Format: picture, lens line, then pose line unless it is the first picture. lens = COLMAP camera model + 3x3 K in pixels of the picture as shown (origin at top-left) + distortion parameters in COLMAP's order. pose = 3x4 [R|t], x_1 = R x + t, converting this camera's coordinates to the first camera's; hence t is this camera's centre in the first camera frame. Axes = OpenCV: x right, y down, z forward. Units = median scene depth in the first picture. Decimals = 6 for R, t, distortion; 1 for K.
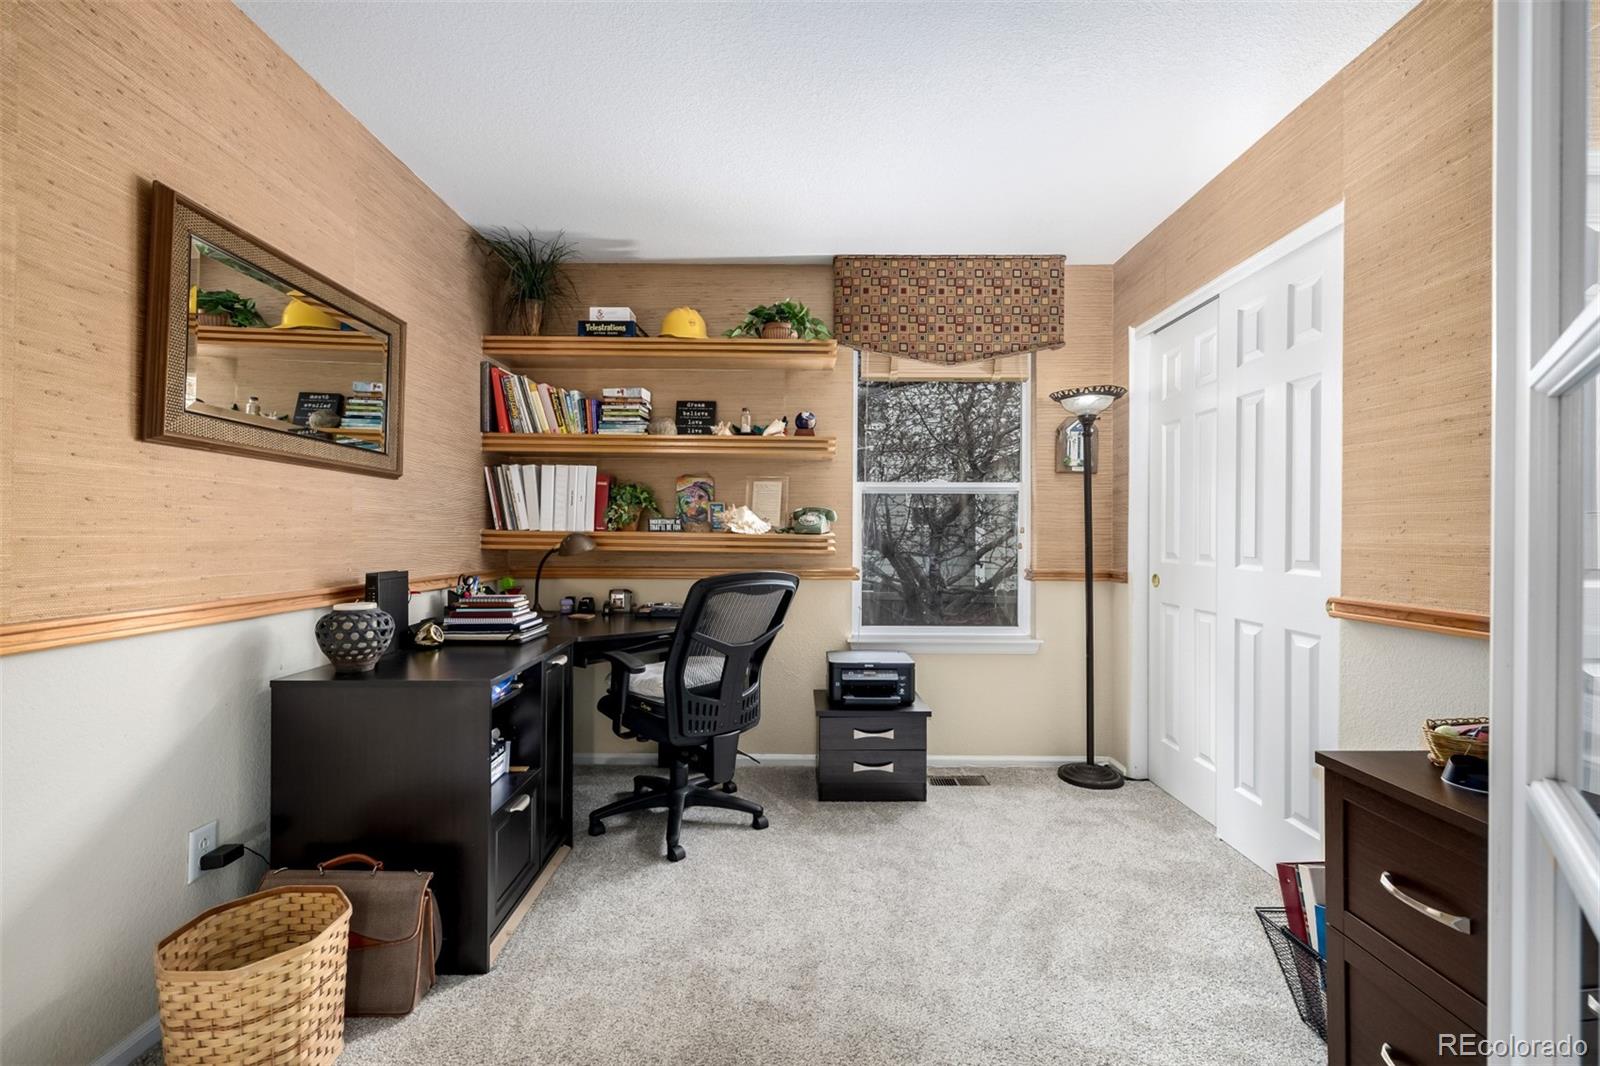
lens RADIAL K [[674.7, 0, 806.8], [0, 674.7, 529.2], [0, 0, 1]] dist [0.000188, -0.000387]
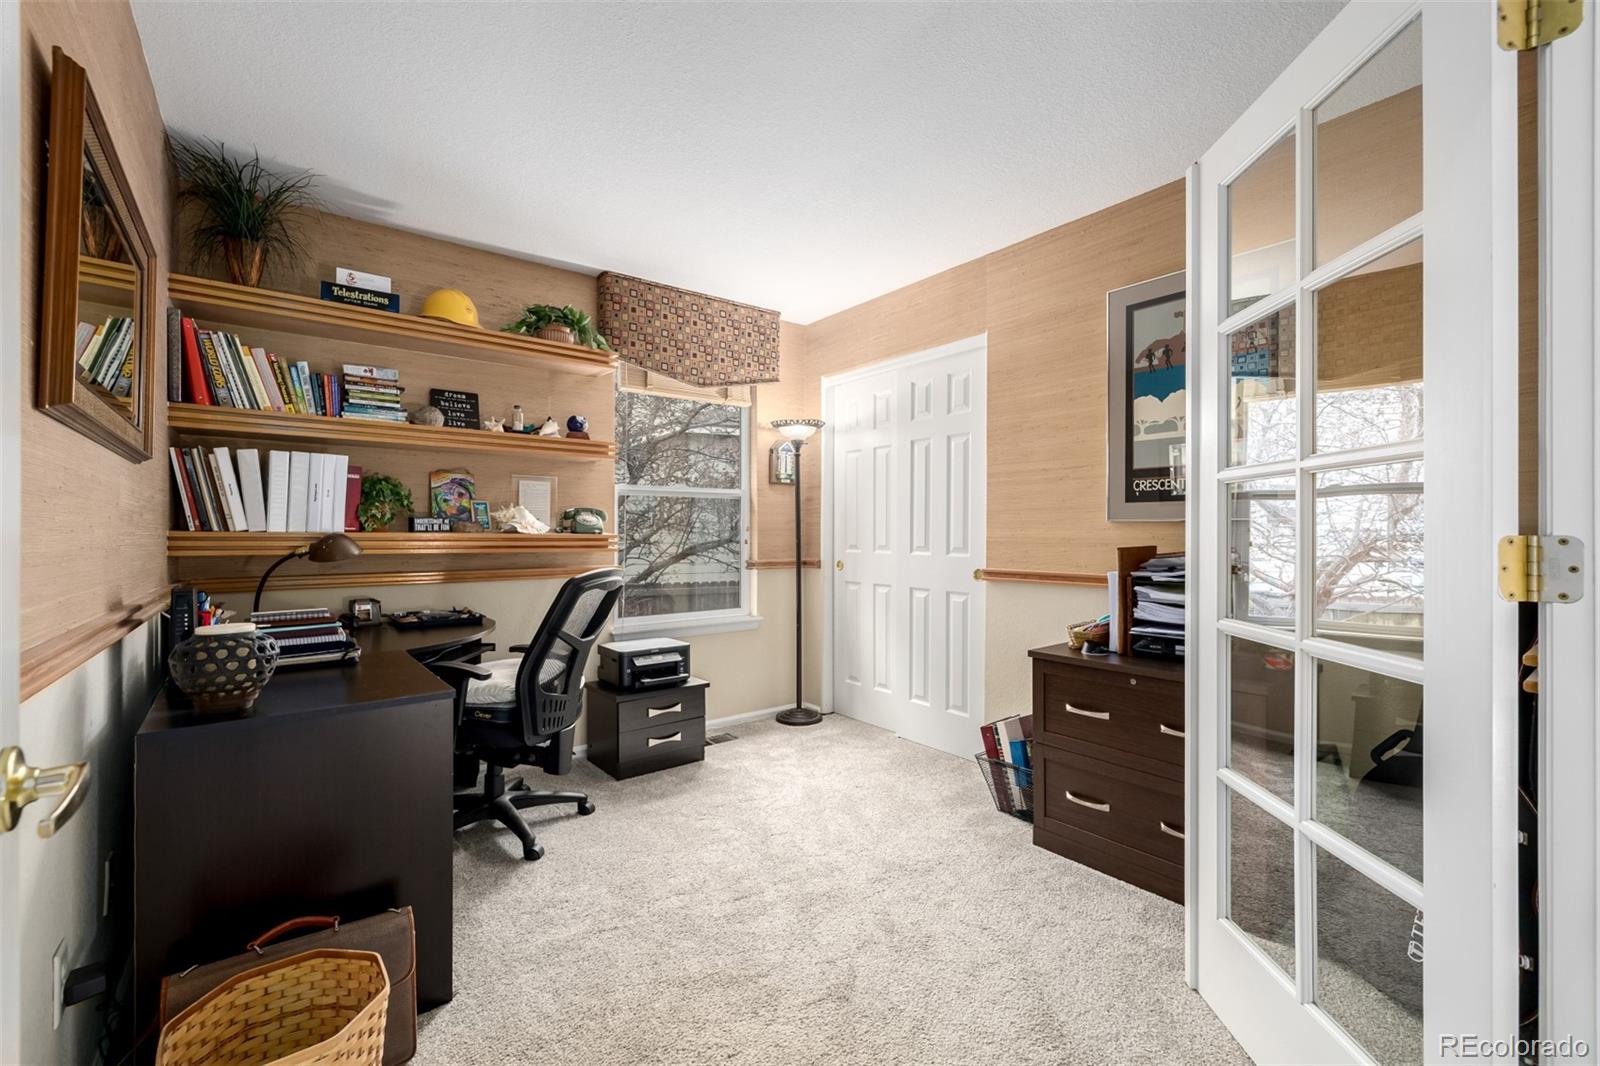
lens RADIAL K [[674.7, 0, 797.7], [0, 674.7, 530.7], [0, 0, 1]] dist [0.000188, -0.000387]
pose [[0.787679, -0.005166, 0.616064, -0.392398], [0.001686, 0.999979, 0.006230, -0.003185], [-0.616084, -0.003868, 0.787671, -0.024226]]
